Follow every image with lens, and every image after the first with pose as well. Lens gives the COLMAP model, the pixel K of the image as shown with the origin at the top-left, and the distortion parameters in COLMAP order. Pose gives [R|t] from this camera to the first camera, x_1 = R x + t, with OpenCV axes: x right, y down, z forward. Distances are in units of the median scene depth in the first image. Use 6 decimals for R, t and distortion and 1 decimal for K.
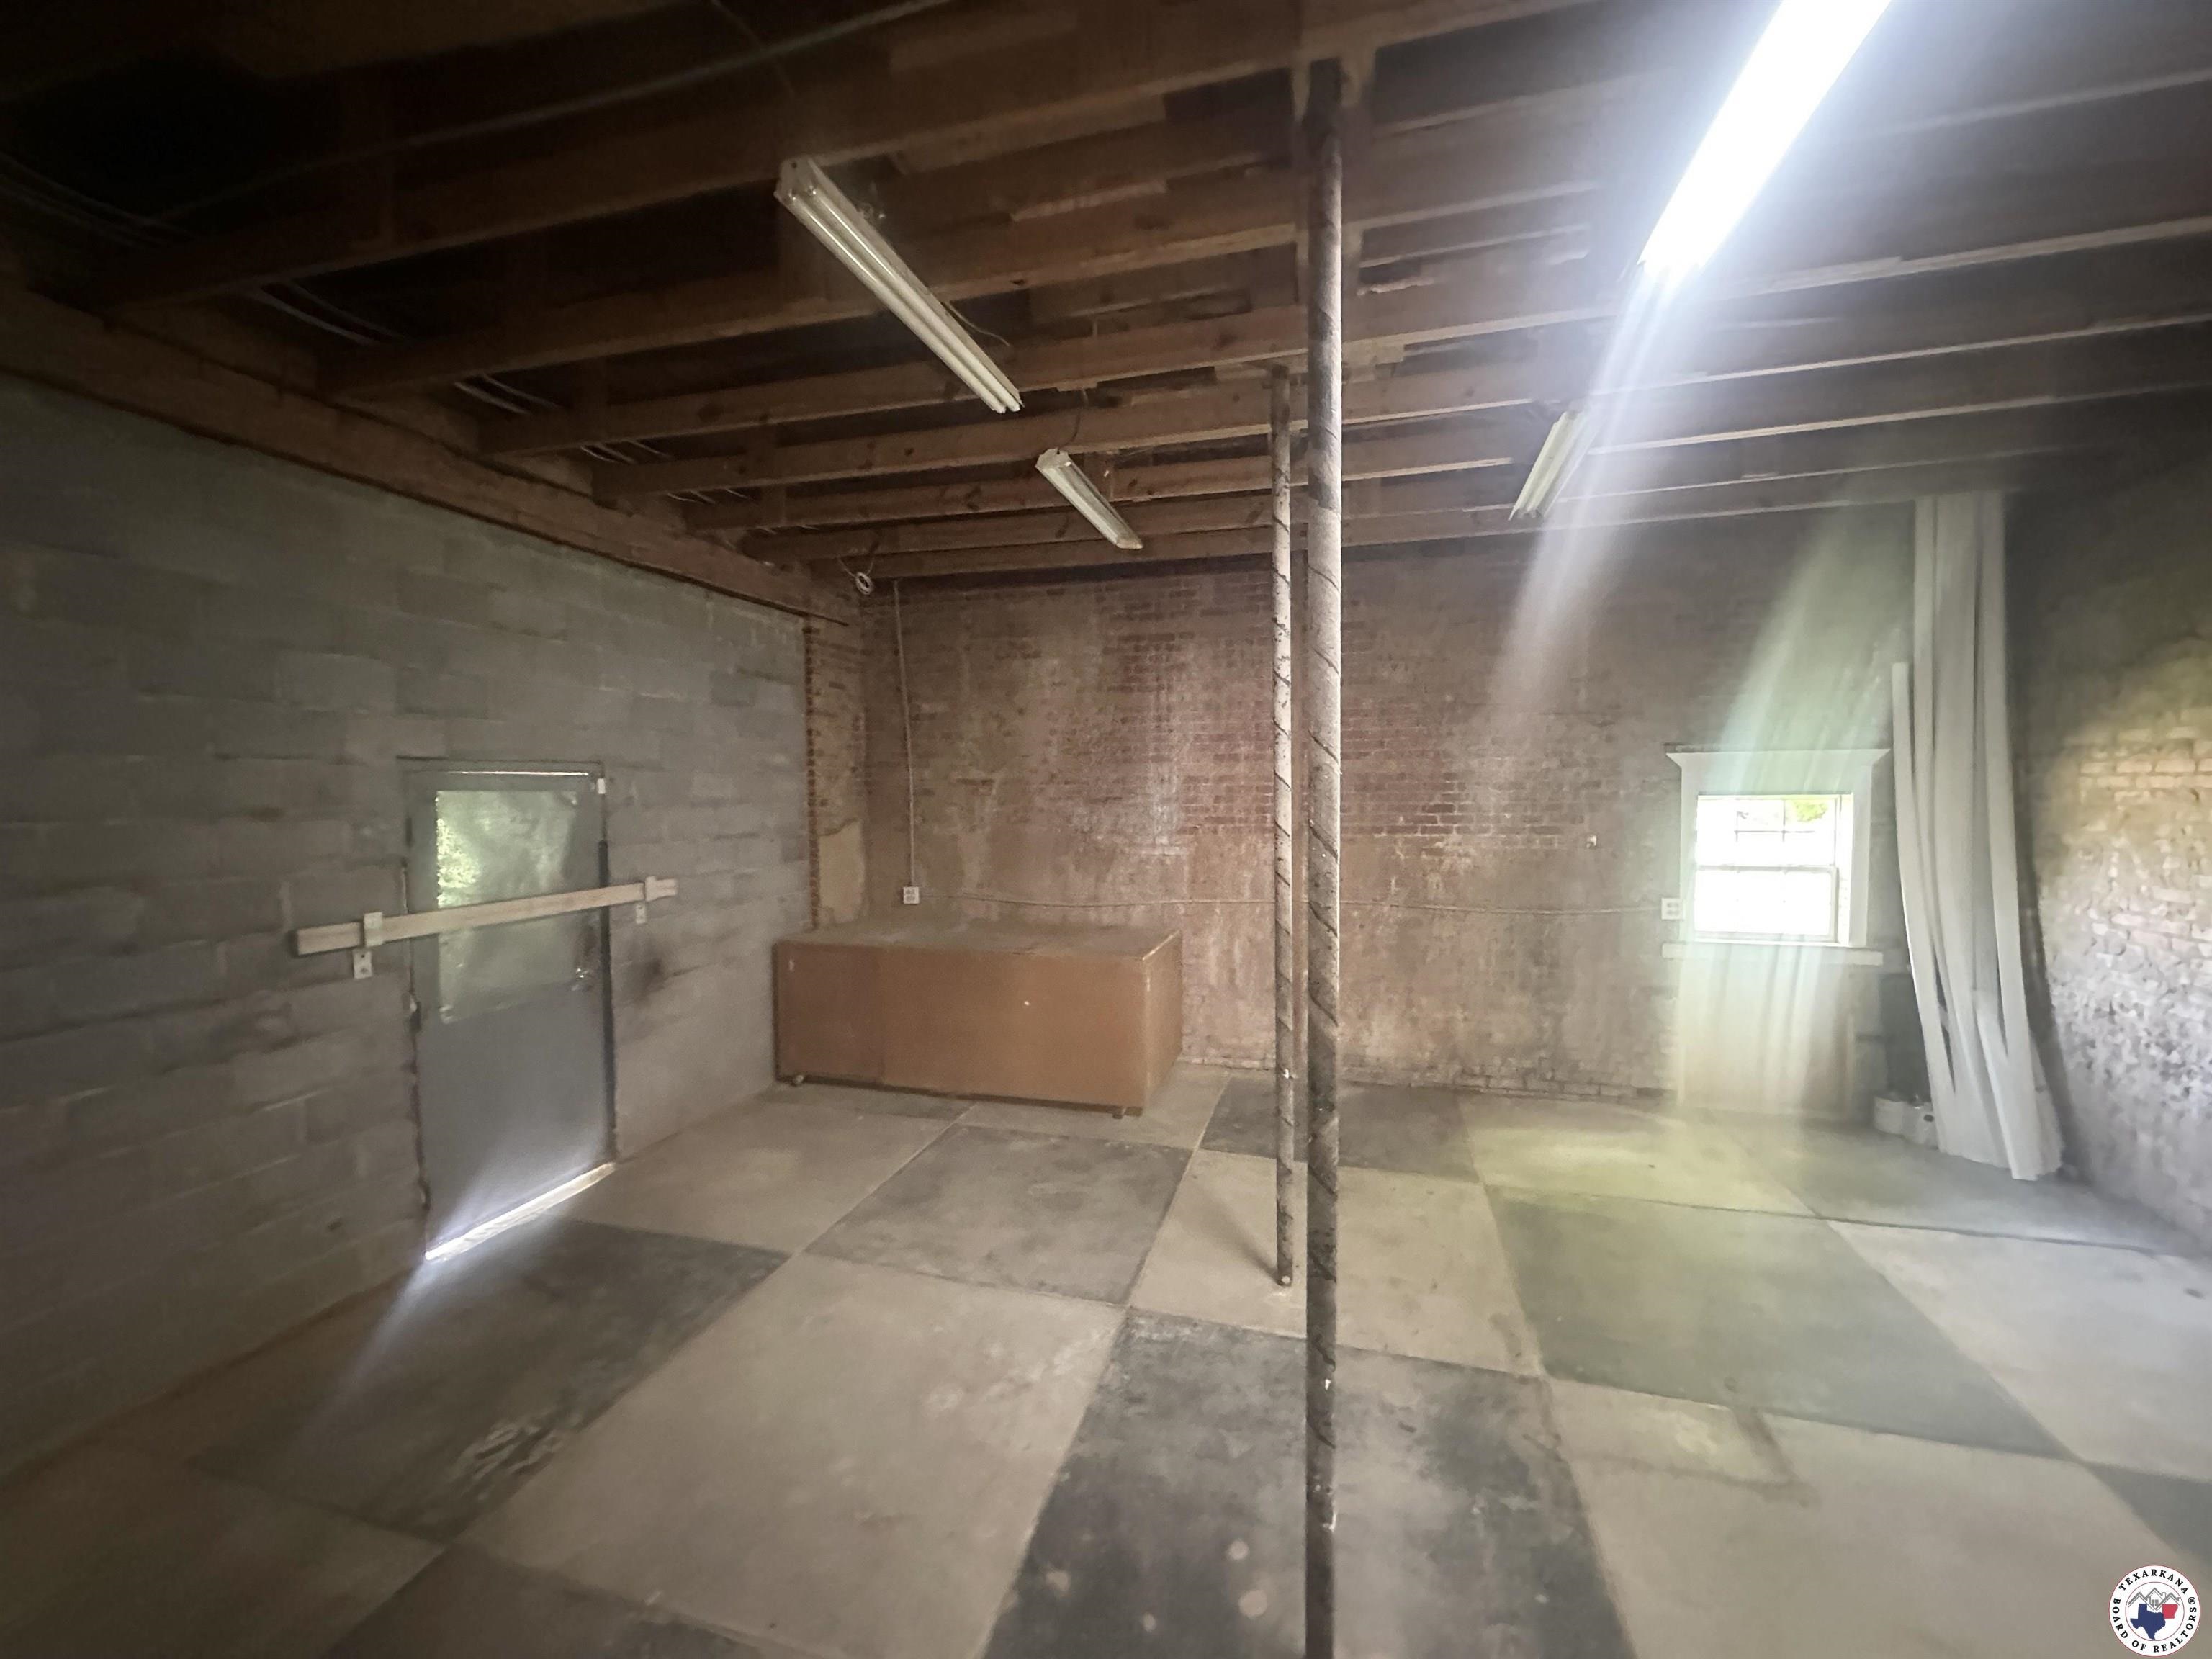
lens RADIAL K [[886.3, 0, 1105.6], [0, 886.3, 829.4], [0, 0, 1]] dist [-0.004231, 0.000881]
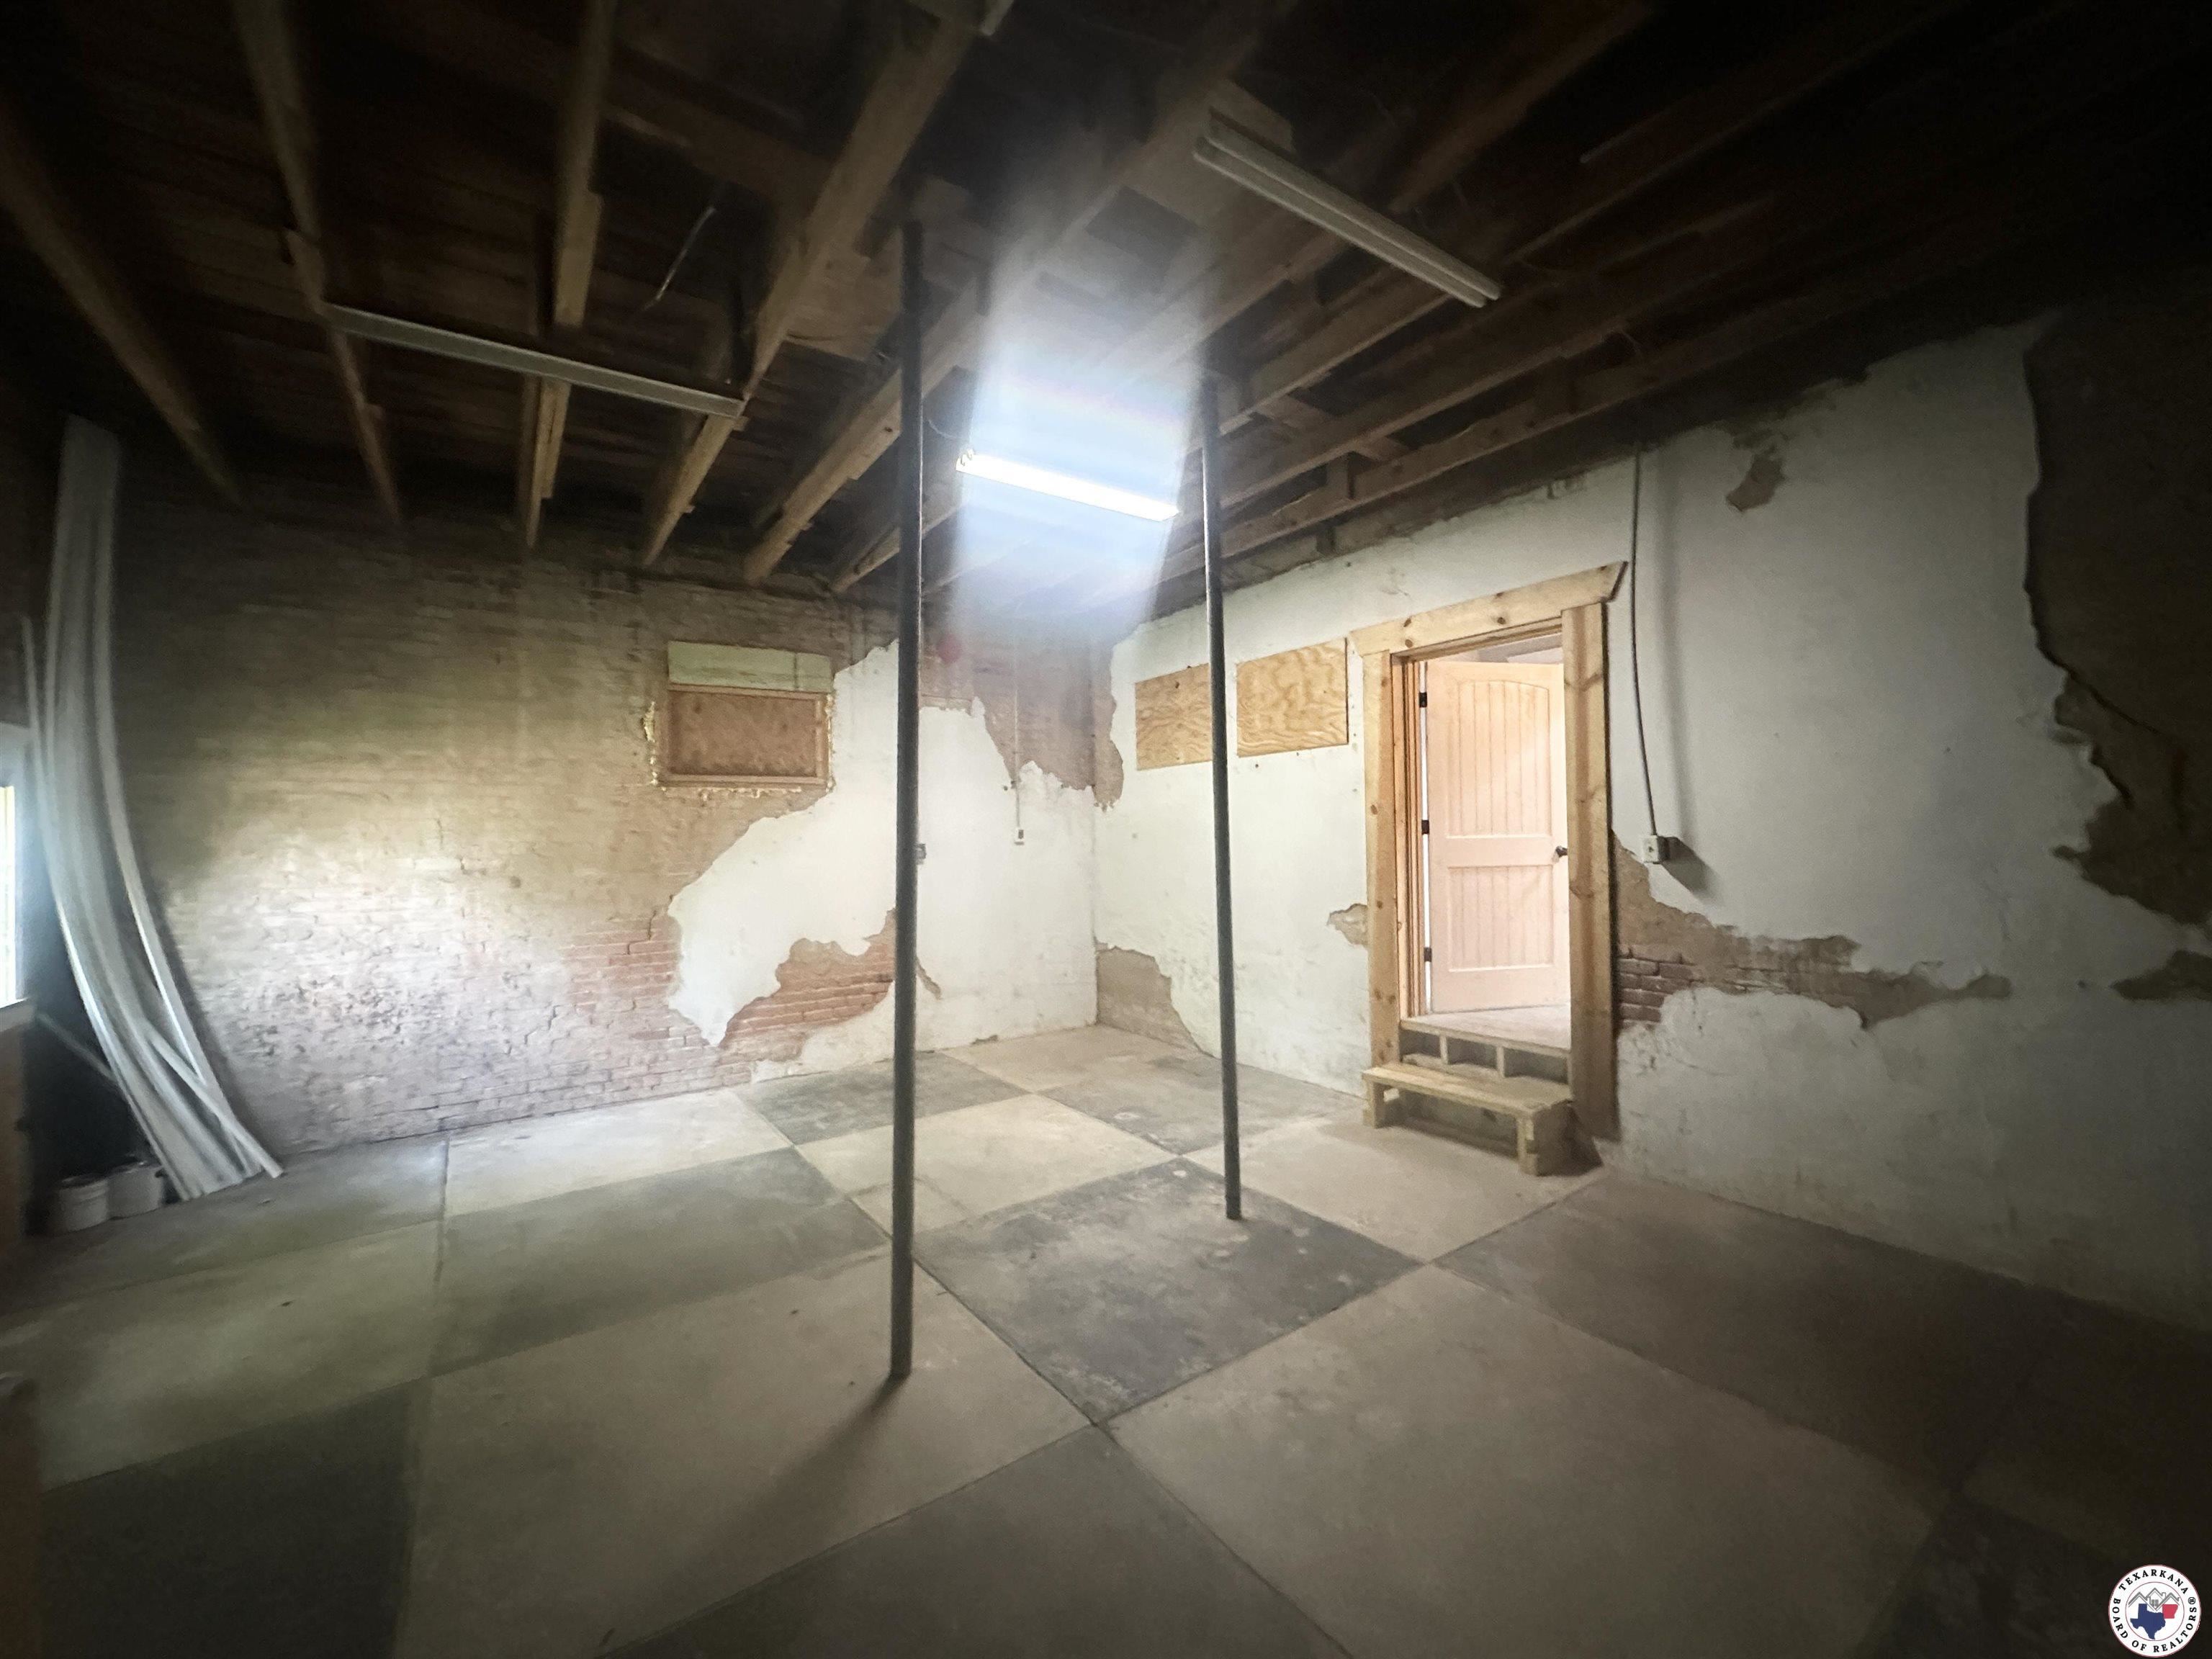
lens RADIAL K [[886.3, 0, 1106.6], [0, 886.3, 833.0], [0, 0, 1]] dist [-0.004231, 0.000881]
pose [[-0.776151, 0.026428, 0.629992, -0.365288], [0.054977, 0.998153, 0.025861, 0.034442], [-0.628145, 0.054707, -0.776171, 1.250860]]
